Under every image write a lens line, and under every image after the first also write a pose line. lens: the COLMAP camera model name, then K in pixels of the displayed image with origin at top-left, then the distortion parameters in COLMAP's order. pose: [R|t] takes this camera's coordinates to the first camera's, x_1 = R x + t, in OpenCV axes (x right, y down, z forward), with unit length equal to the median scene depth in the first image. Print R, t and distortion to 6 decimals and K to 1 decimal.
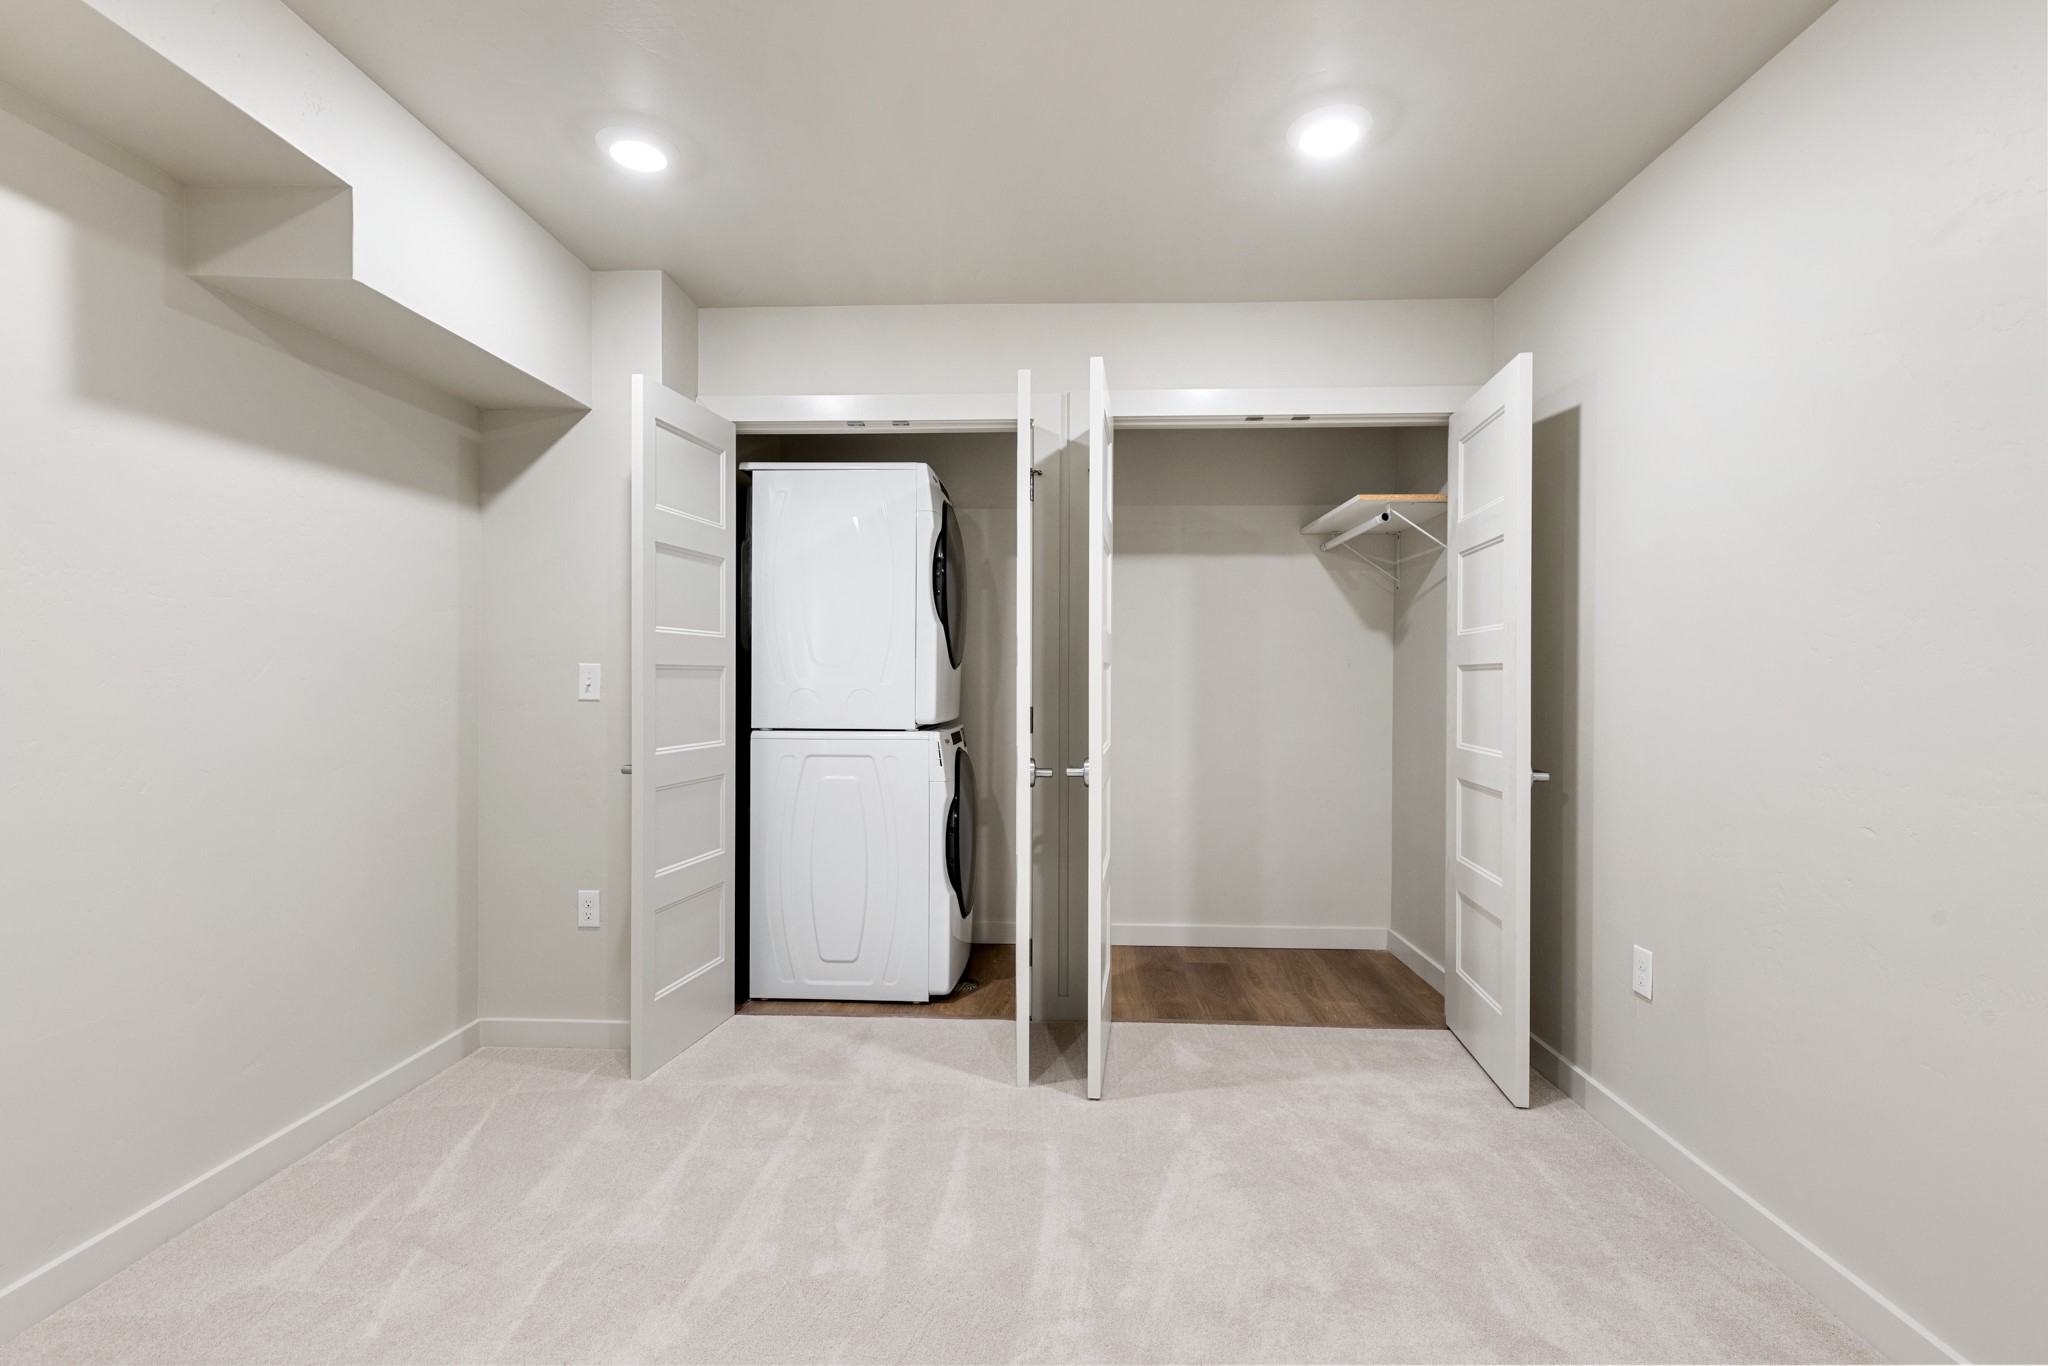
lens RADIAL K [[914.5, 0, 1025.0], [0, 914.5, 681.7], [0, 0, 1]] dist [0.003850, -0.000540]
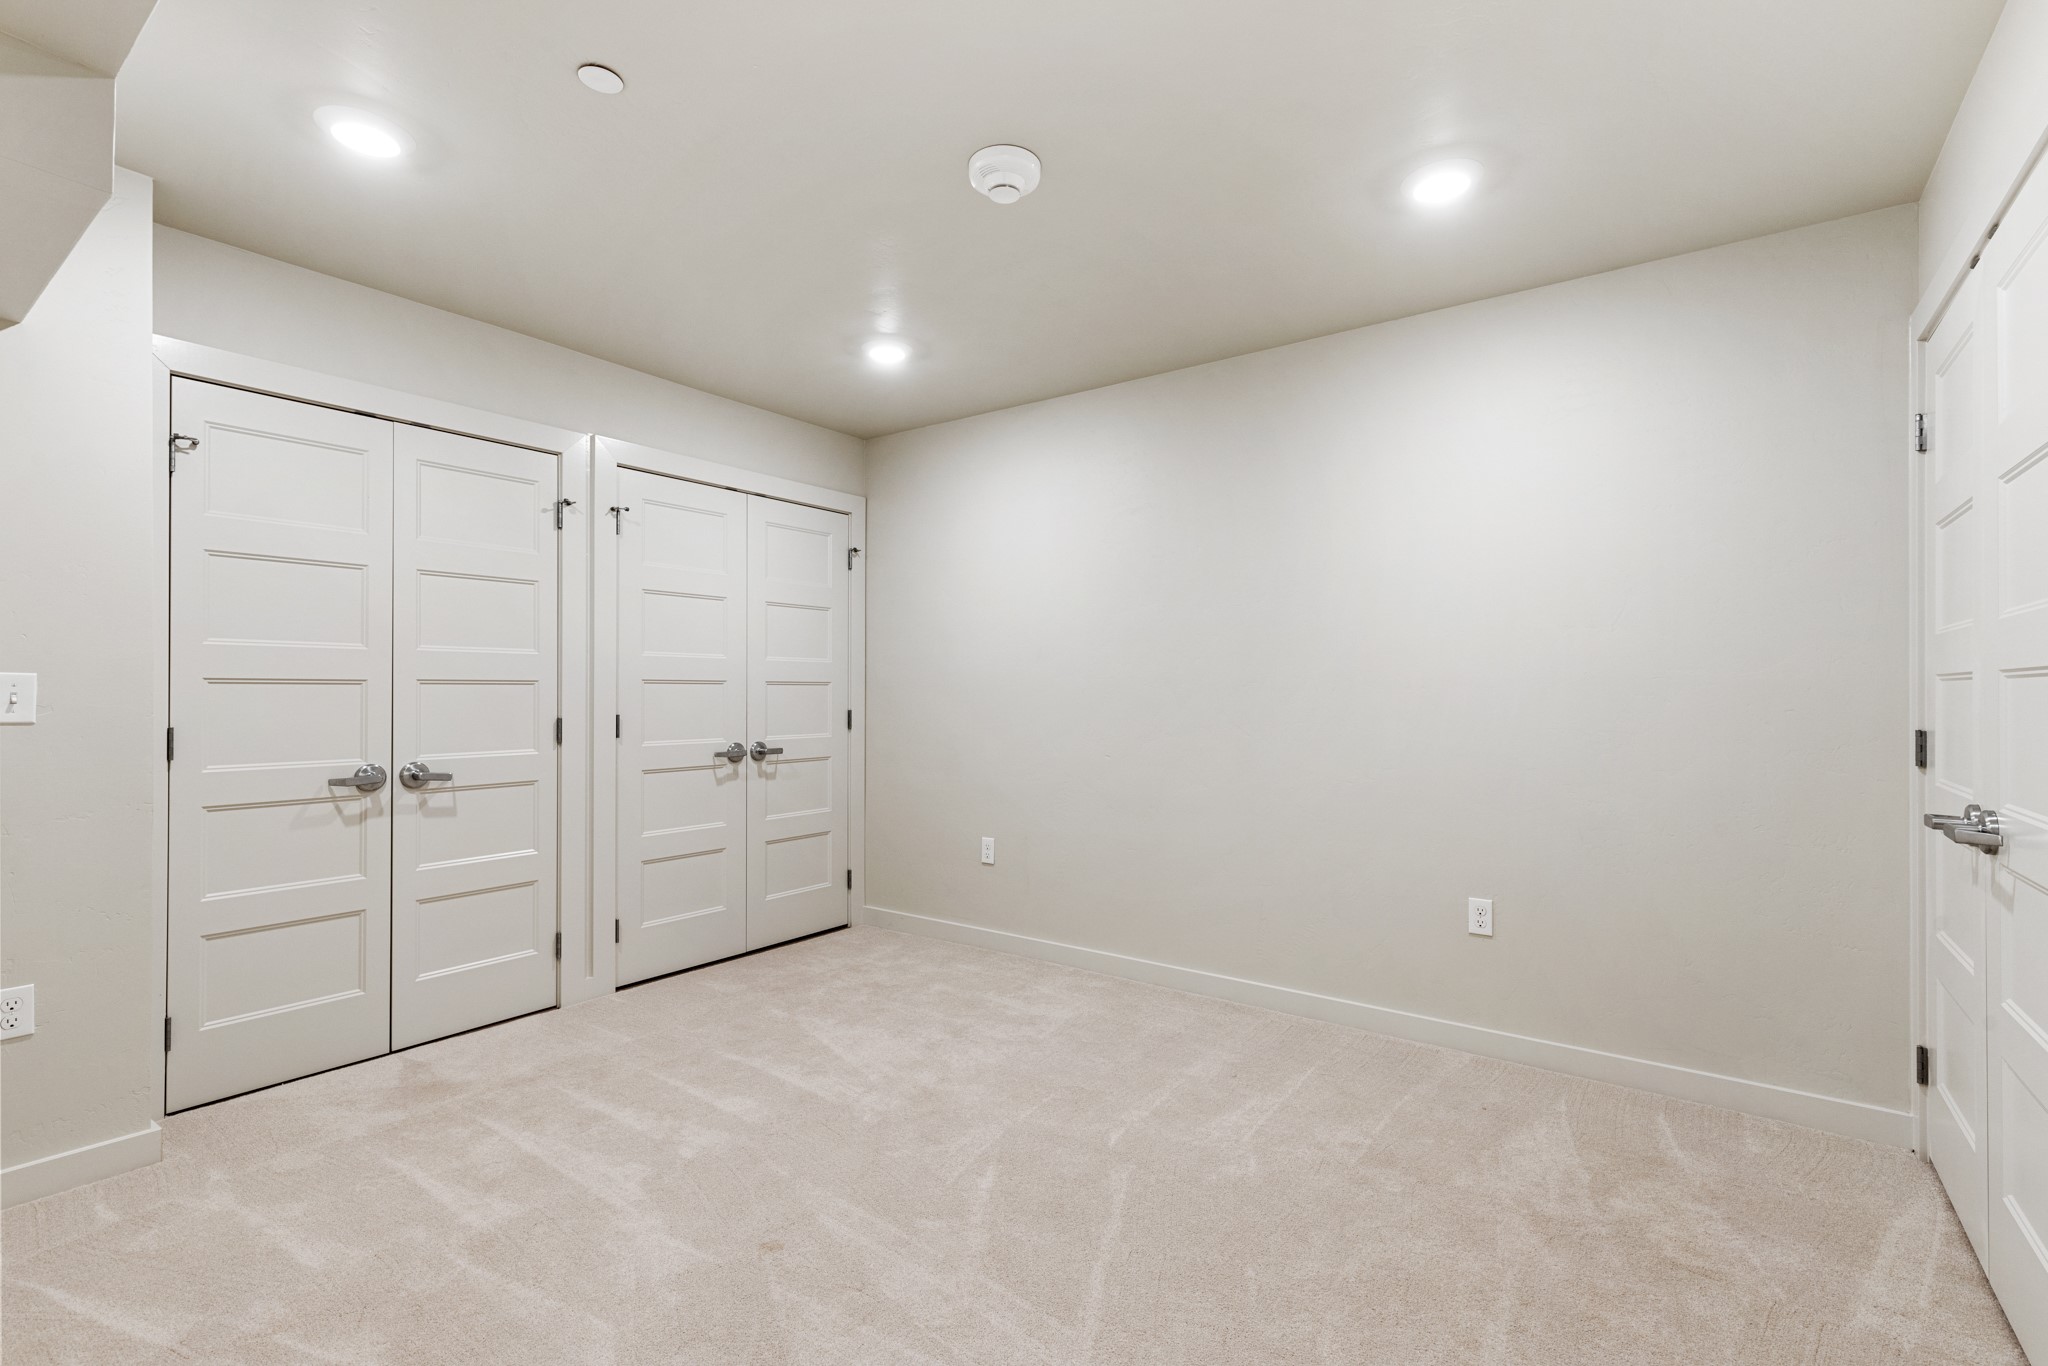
lens RADIAL K [[914.5, 0, 1023.4], [0, 914.5, 683.5], [0, 0, 1]] dist [0.003850, -0.000540]
pose [[0.564111, 0.000966, 0.825698, -0.858545], [0.006906, 0.999959, -0.005888, -0.003706], [-0.825670, 0.009024, 0.564081, -0.095526]]
